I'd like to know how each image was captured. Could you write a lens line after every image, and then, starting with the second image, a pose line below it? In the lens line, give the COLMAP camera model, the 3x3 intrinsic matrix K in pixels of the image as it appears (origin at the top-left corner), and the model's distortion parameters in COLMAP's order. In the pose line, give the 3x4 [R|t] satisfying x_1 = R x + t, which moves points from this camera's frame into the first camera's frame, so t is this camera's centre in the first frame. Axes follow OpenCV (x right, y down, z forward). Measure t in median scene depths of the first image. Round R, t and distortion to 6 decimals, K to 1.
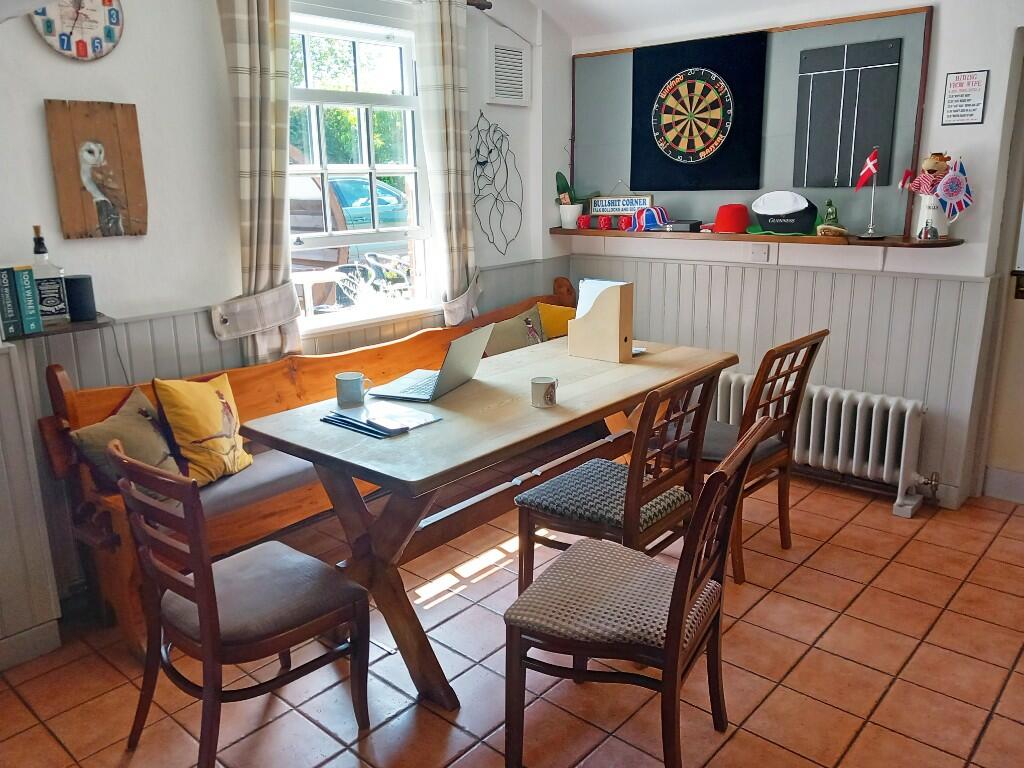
lens RADIAL K [[813.0, 0, 513.3], [0, 813.0, 379.9], [0, 0, 1]] dist [0.011947, -0.005241]
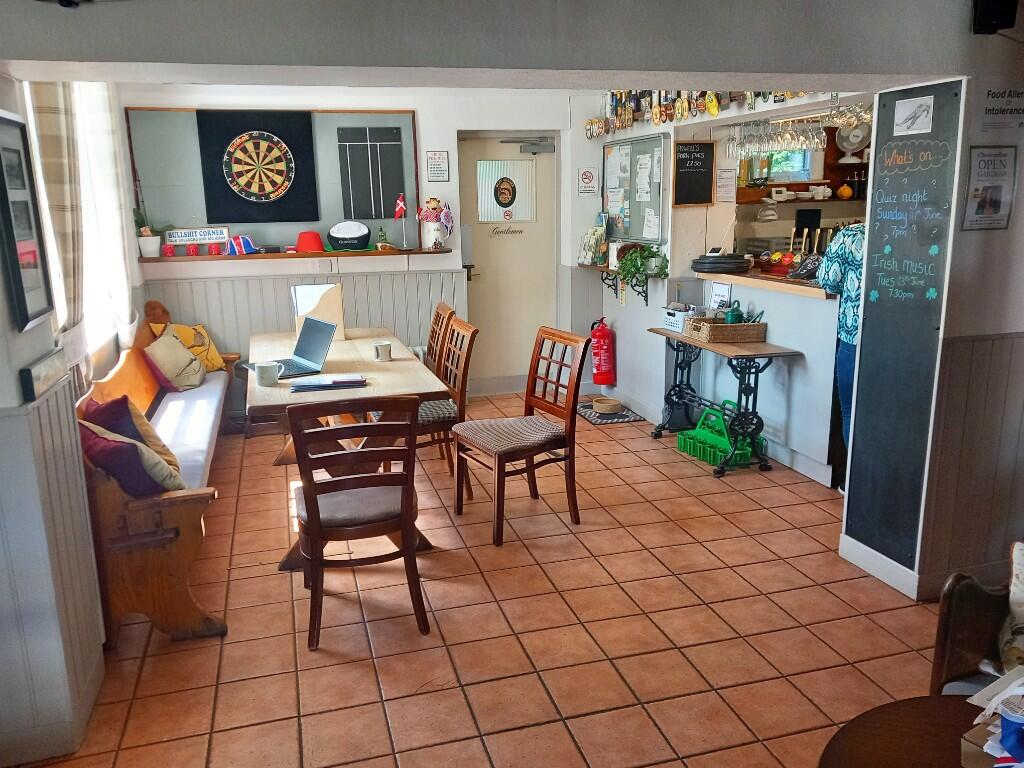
lens RADIAL K [[813.0, 0, 507.3], [0, 813.0, 384.3], [0, 0, 1]] dist [0.011947, -0.005241]
pose [[0.550342, -0.175047, 0.816383, -0.707323], [0.207297, 0.975807, 0.069487, 0.011794], [-0.808796, 0.130992, 0.573315, -0.035859]]
